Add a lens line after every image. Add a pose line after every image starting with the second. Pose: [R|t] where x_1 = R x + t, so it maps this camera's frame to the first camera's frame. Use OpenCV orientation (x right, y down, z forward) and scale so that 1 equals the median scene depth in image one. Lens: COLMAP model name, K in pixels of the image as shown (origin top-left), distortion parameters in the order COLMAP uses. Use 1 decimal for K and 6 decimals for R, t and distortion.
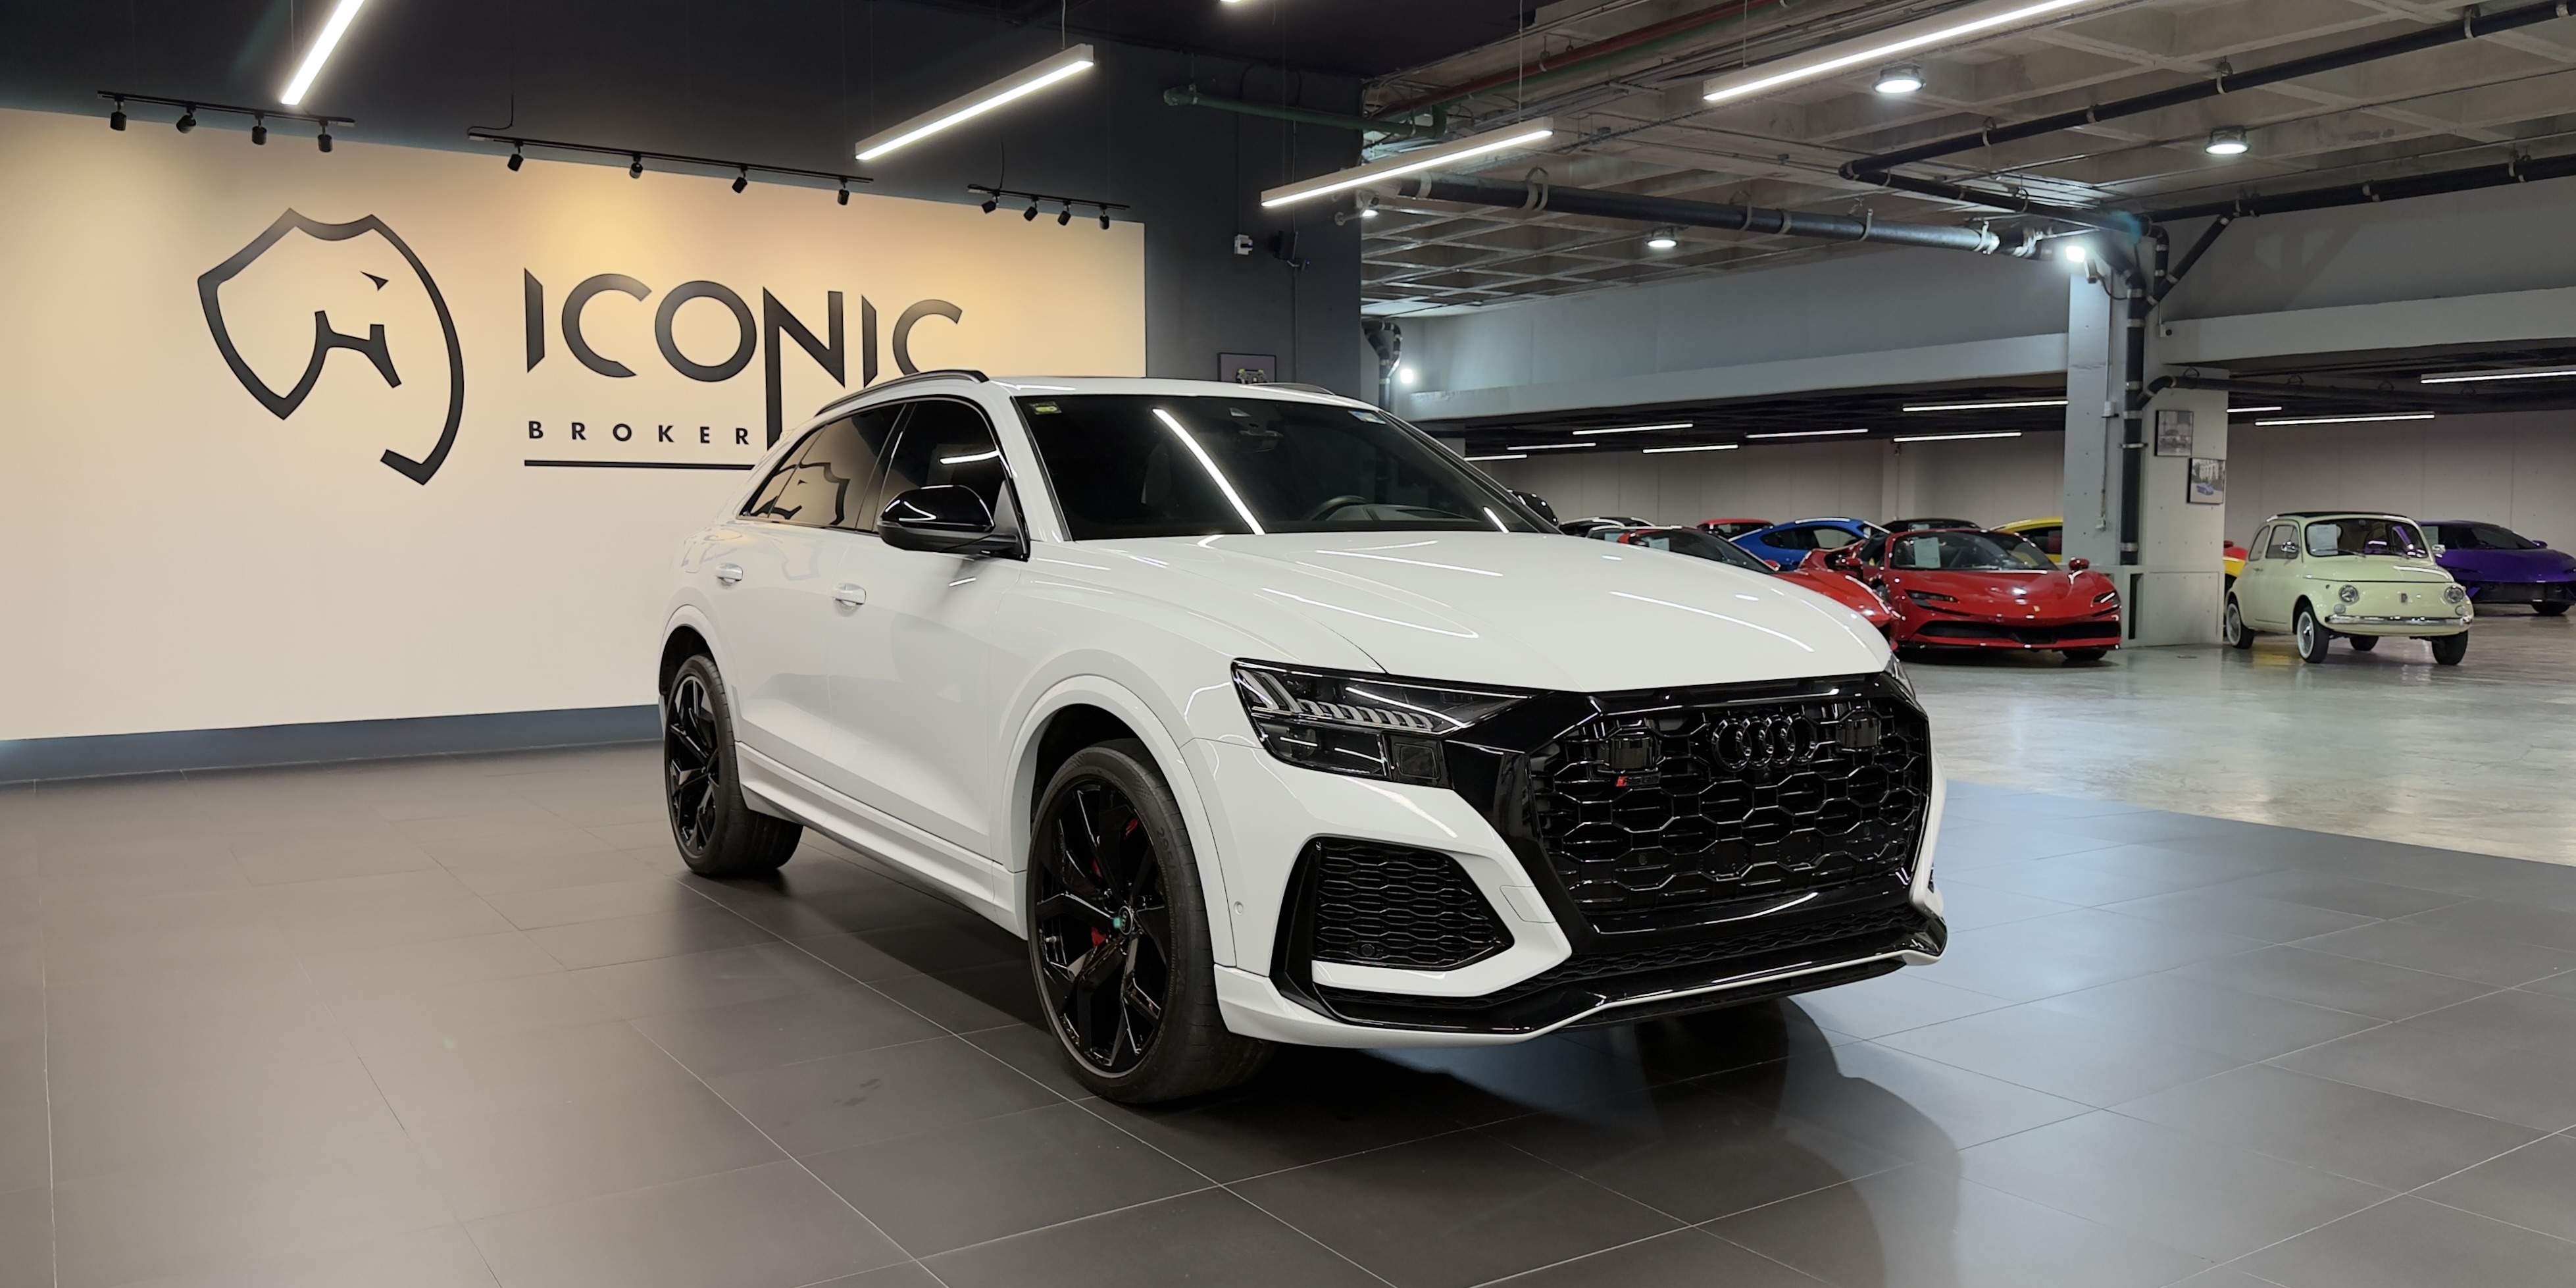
lens RADIAL K [[1846.0, 0, 1288.0], [0, 1846.0, 644.0], [0, 0, 1]] dist [0.061026, -0.073685]
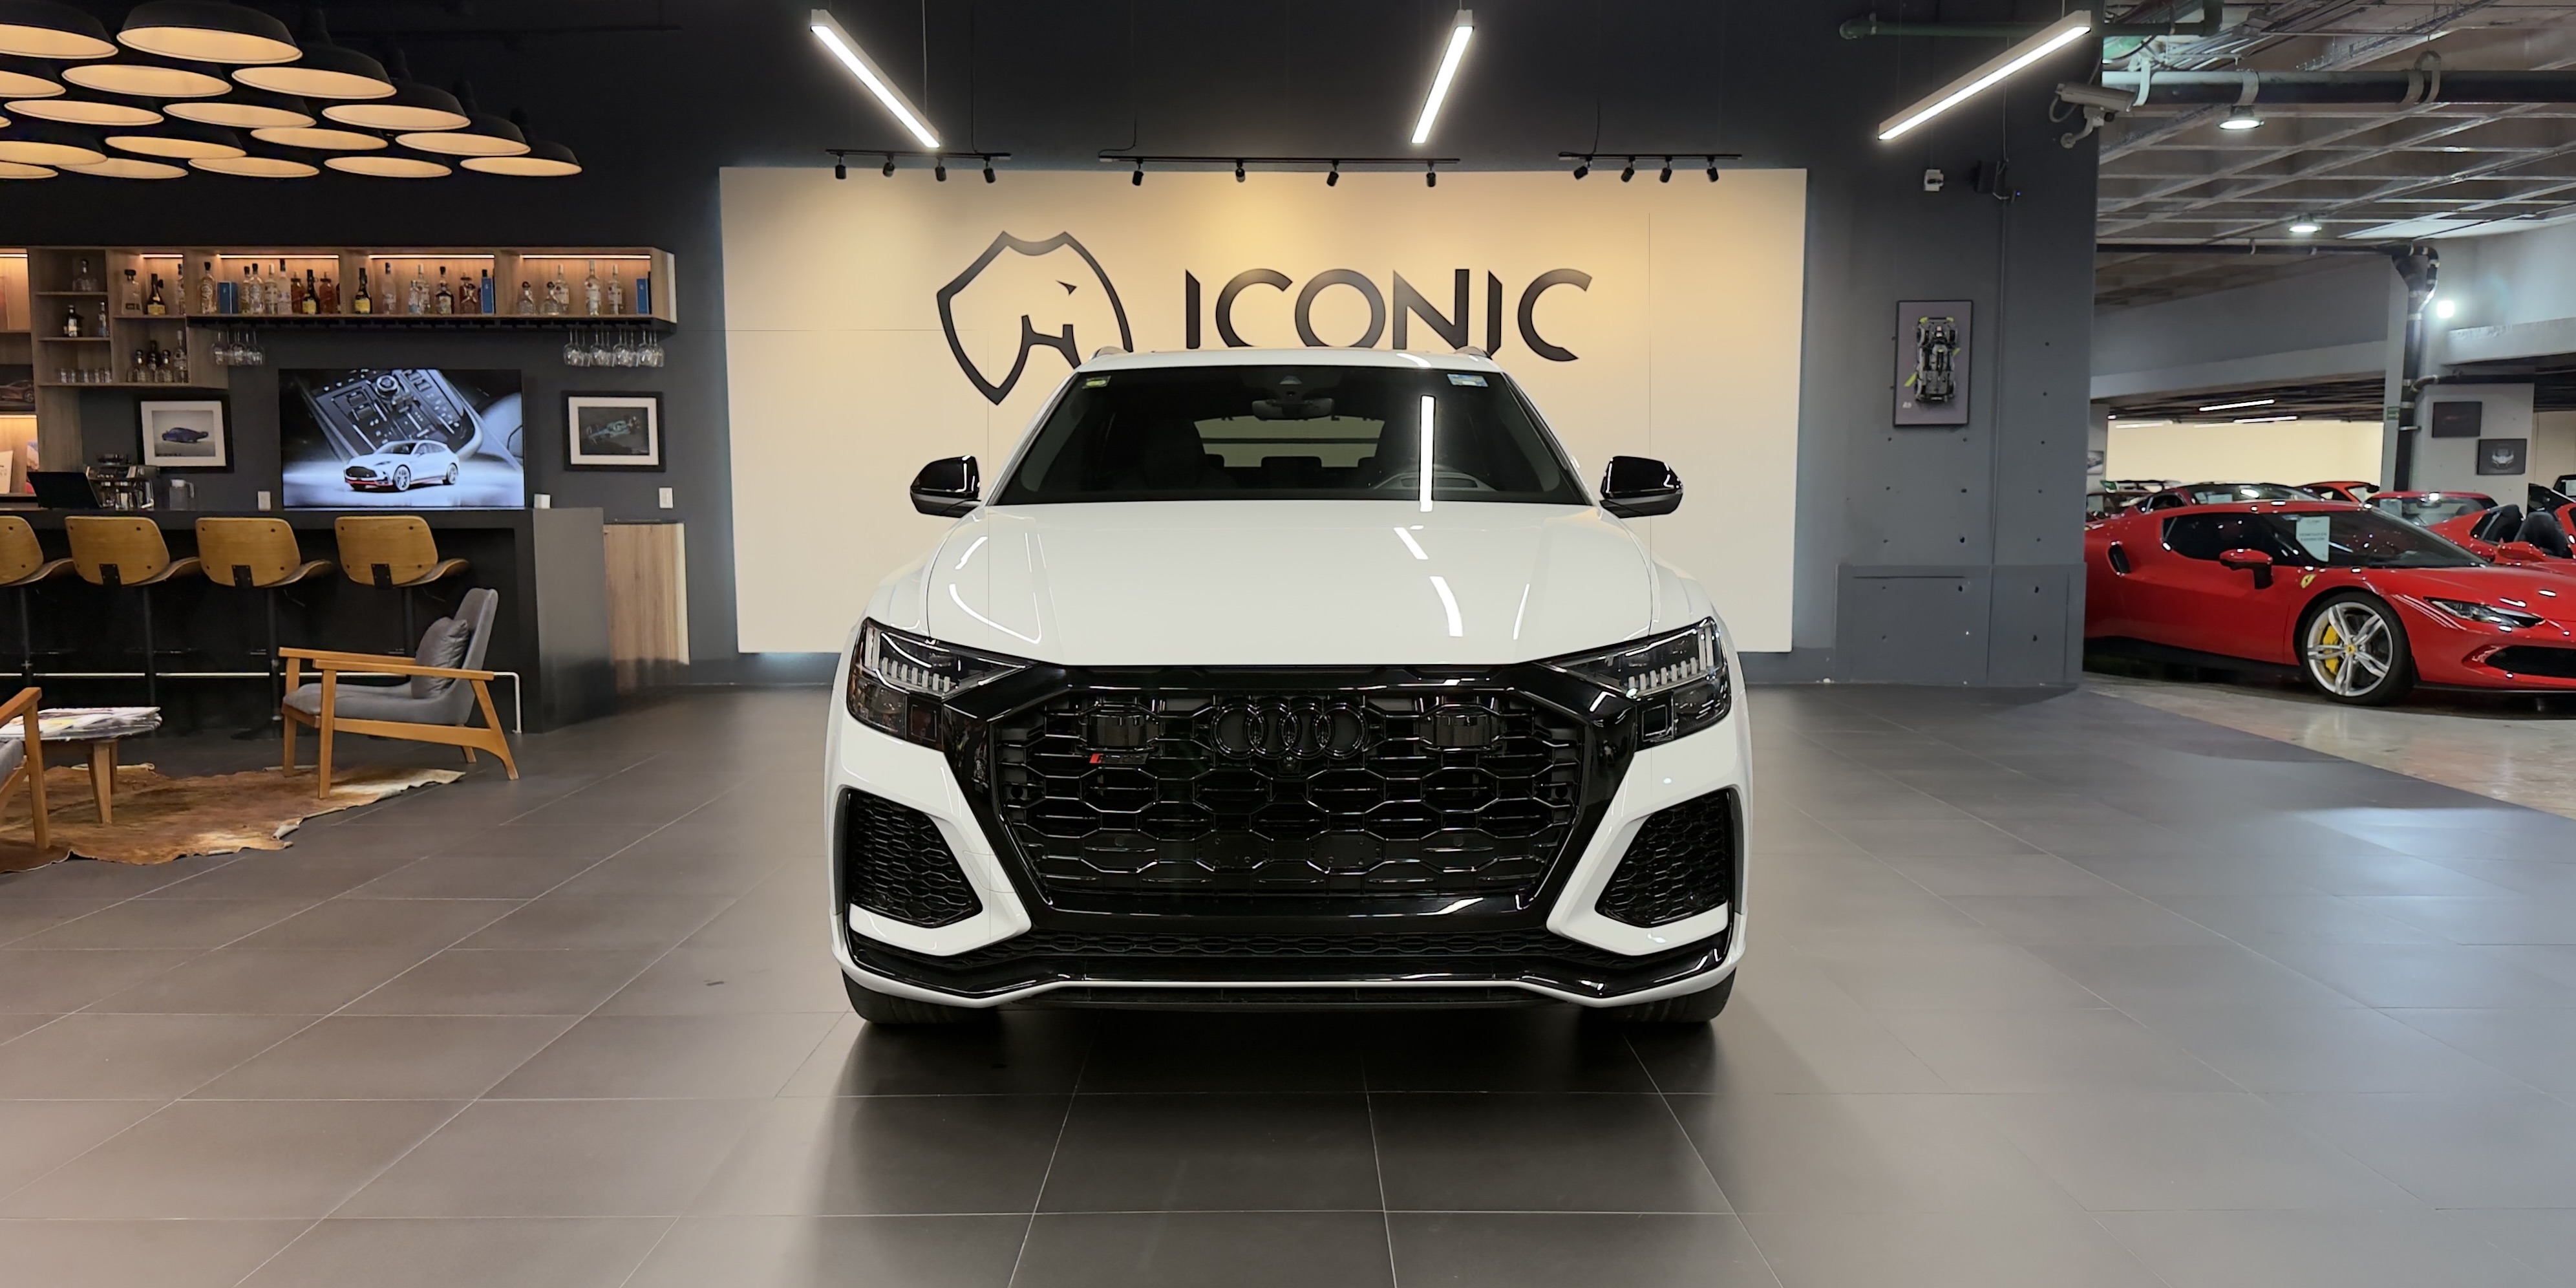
lens RADIAL K [[1827.4, 0, 1288.0], [0, 1827.4, 644.0], [0, 0, 1]] dist [0.143959, -0.238947]
pose [[0.844476, 0.045284, -0.533676, 0.241010], [-0.035415, 0.998960, 0.028724, -0.005289], [0.534421, -0.005357, 0.845201, 0.074202]]
